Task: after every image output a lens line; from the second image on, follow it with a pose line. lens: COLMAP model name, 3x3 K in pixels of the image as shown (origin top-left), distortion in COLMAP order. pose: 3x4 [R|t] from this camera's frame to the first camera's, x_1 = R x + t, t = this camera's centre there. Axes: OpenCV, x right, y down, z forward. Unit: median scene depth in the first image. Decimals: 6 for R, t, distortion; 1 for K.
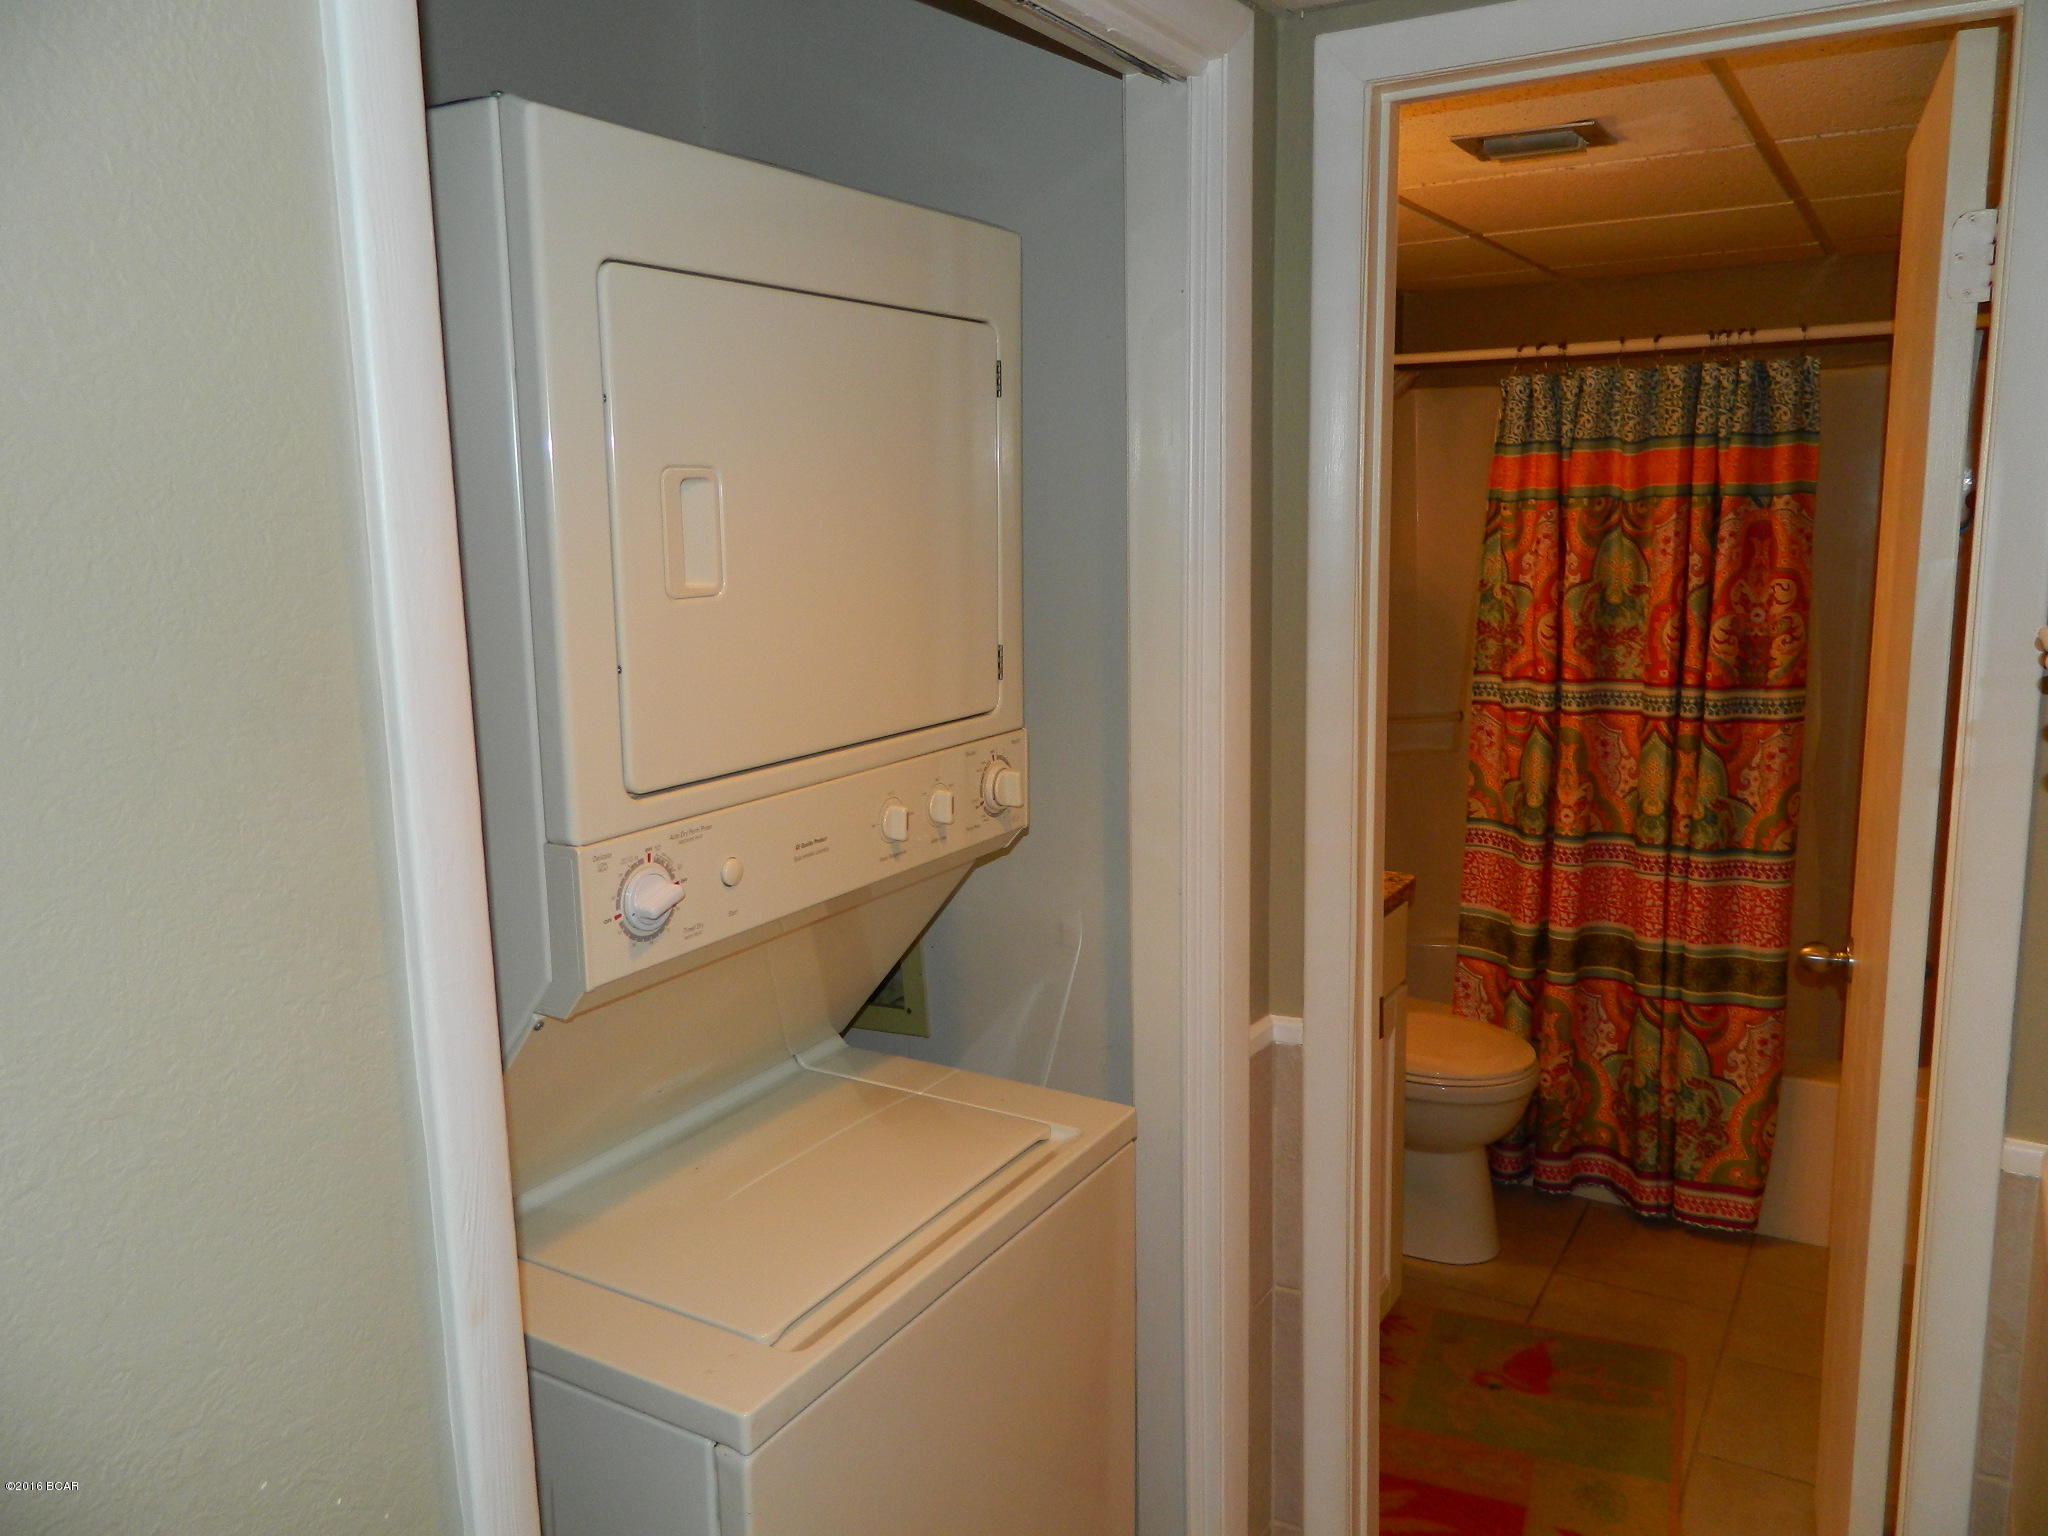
lens RADIAL K [[1537.9, 0, 1020.8], [0, 1537.9, 756.2], [0, 0, 1]] dist [0.001124, 0.002488]
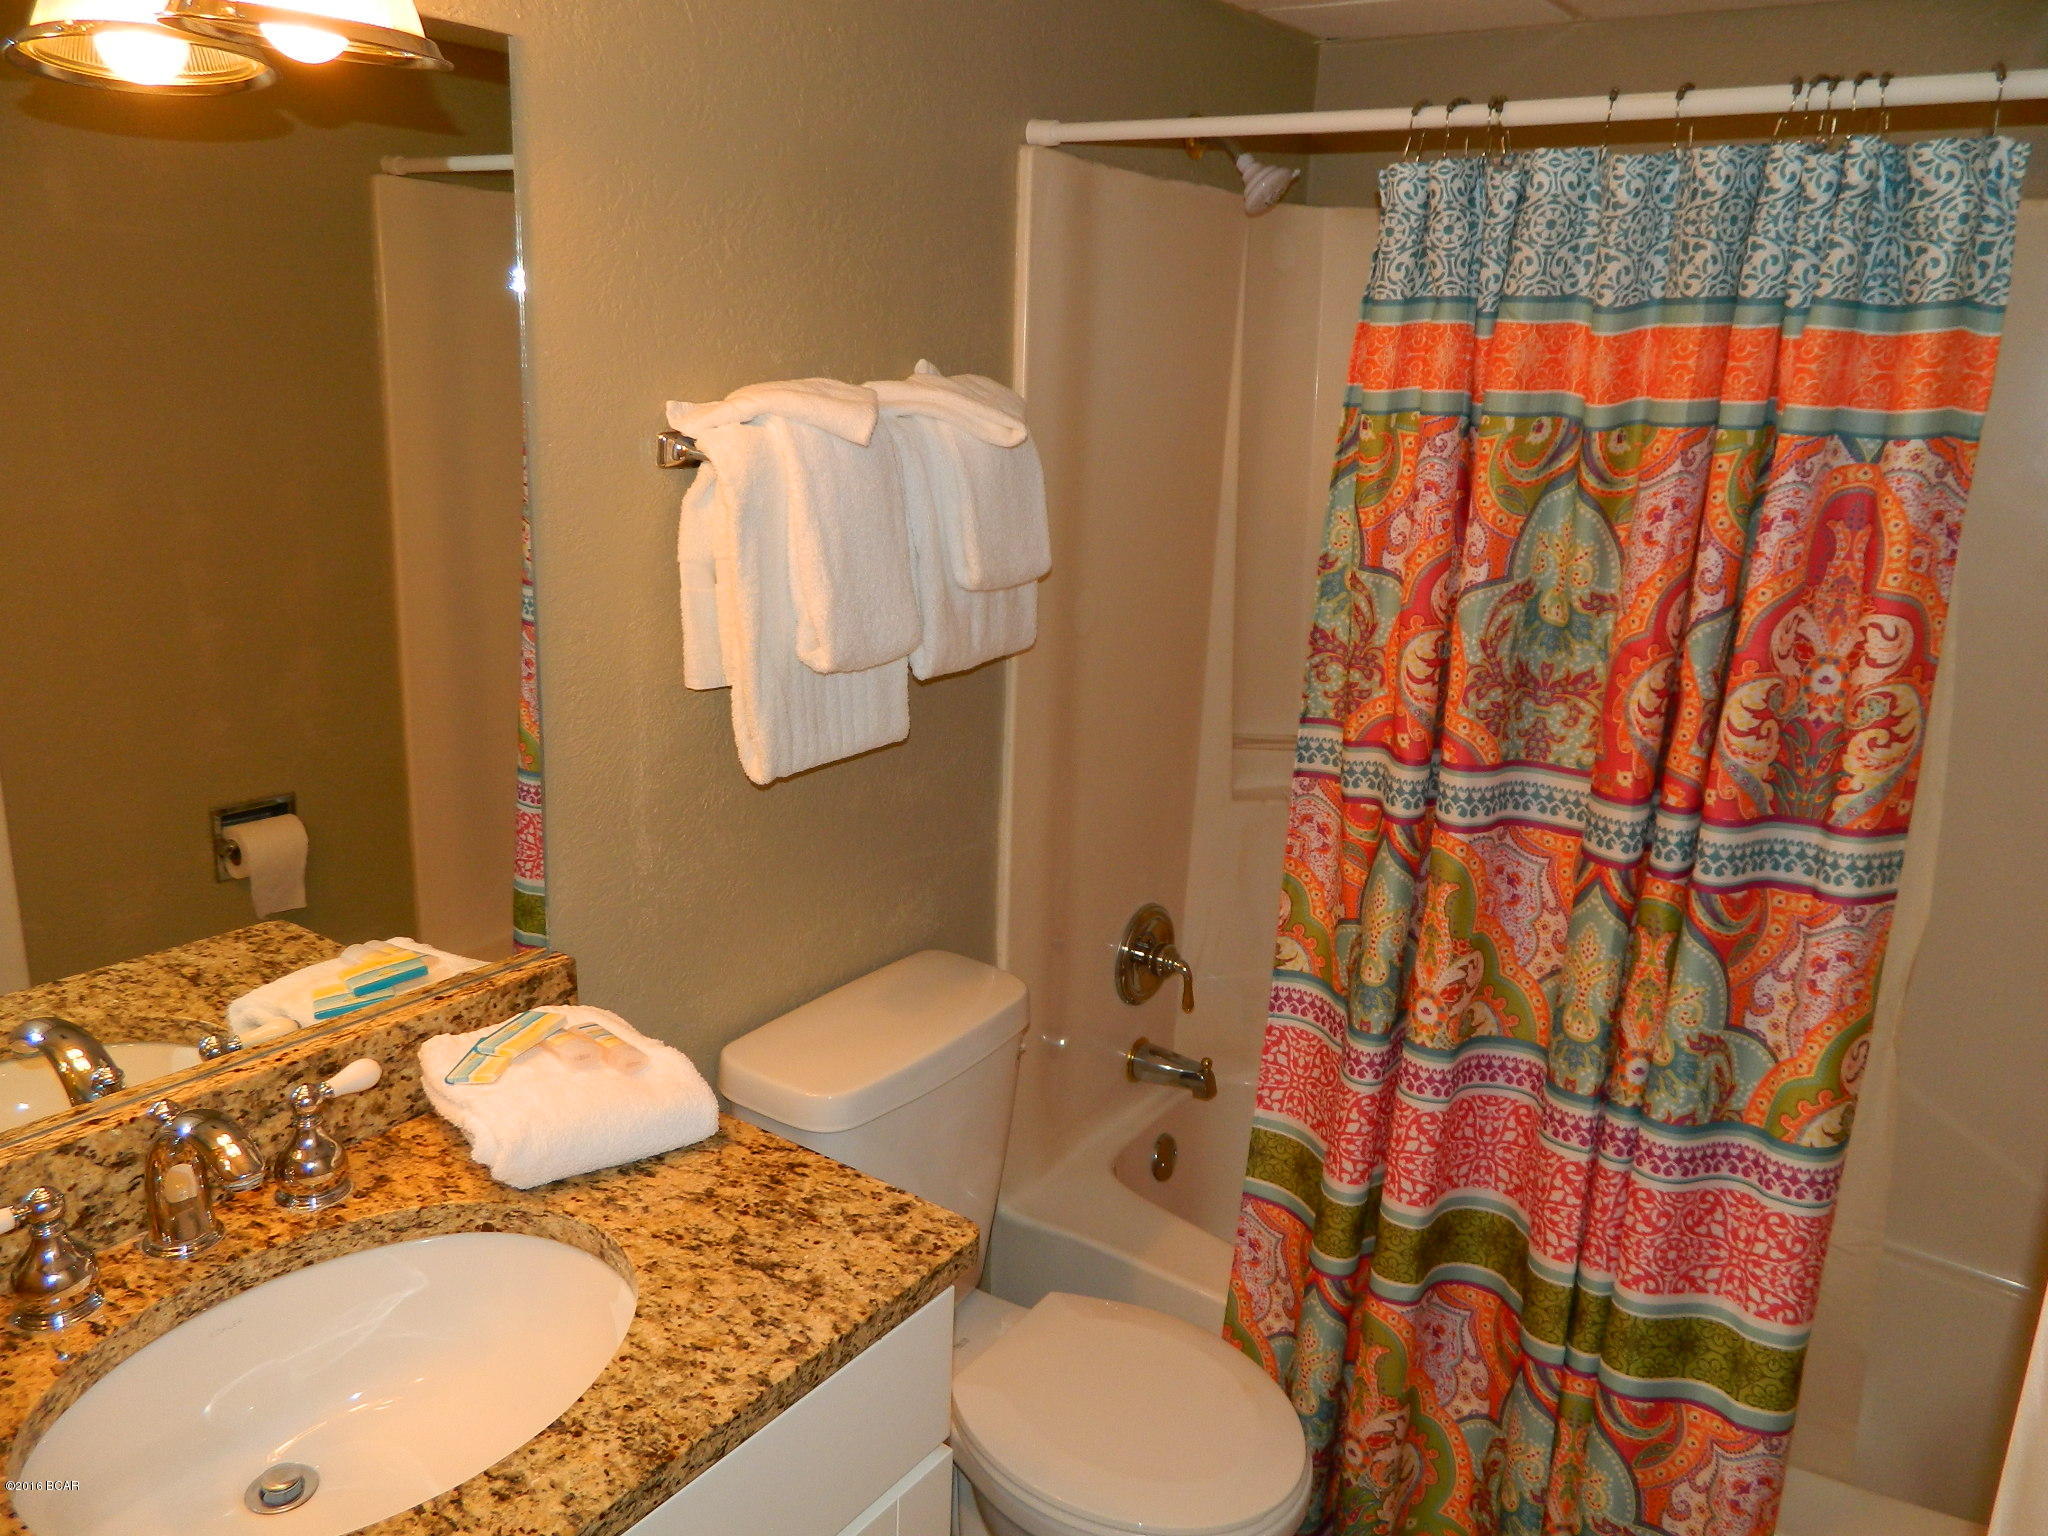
lens RADIAL K [[1537.9, 0, 1026.2], [0, 1537.9, 776.9], [0, 0, 1]] dist [0.001124, 0.002488]
pose [[0.997423, 0.065299, -0.029717, 0.233986], [-0.061745, 0.992240, 0.107922, -0.096321], [0.036534, -0.105809, 0.993715, 0.484906]]
